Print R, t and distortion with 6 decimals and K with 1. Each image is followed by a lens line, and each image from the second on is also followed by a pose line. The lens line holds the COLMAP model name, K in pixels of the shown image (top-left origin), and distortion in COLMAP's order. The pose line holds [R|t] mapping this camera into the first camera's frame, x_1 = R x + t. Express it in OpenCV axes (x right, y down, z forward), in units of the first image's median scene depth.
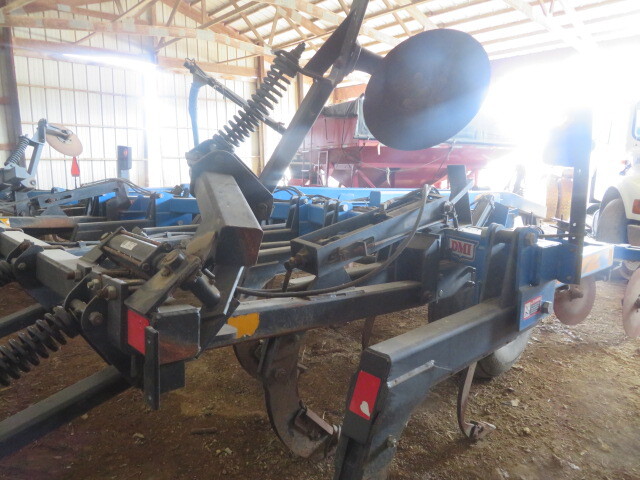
lens RADIAL K [[455.1, 0, 317.0], [0, 455.1, 235.6], [0, 0, 1]] dist [-0.015601, 0.000776]
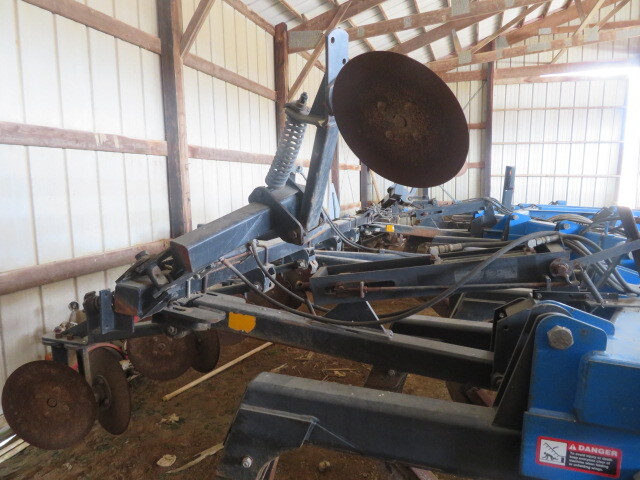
lens RADIAL K [[455.1, 0, 317.0], [0, 455.1, 235.6], [0, 0, 1]] dist [-0.015601, 0.000776]
pose [[0.497258, 0.113842, -0.860102, 0.133633], [-0.139158, 0.988984, 0.050448, -0.018089], [0.856370, 0.094604, 0.507622, 0.067298]]
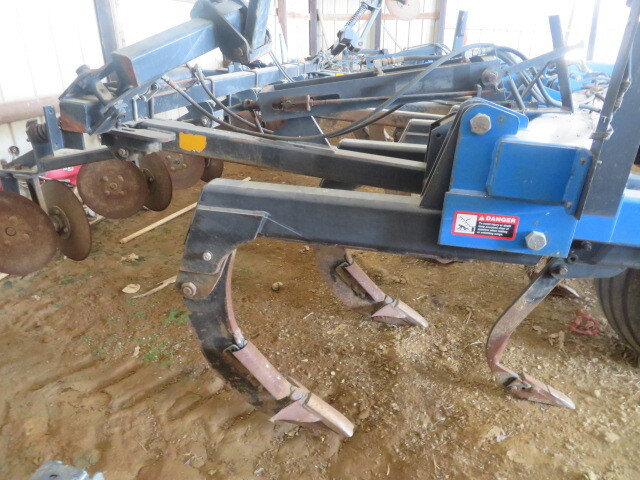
lens RADIAL K [[455.1, 0, 317.0], [0, 455.1, 235.6], [0, 0, 1]] dist [-0.015601, 0.000776]
pose [[0.587692, 0.339710, -0.734313, 0.145921], [-0.143624, 0.936973, 0.318518, -0.002559], [0.796235, -0.081726, 0.599442, 0.062902]]
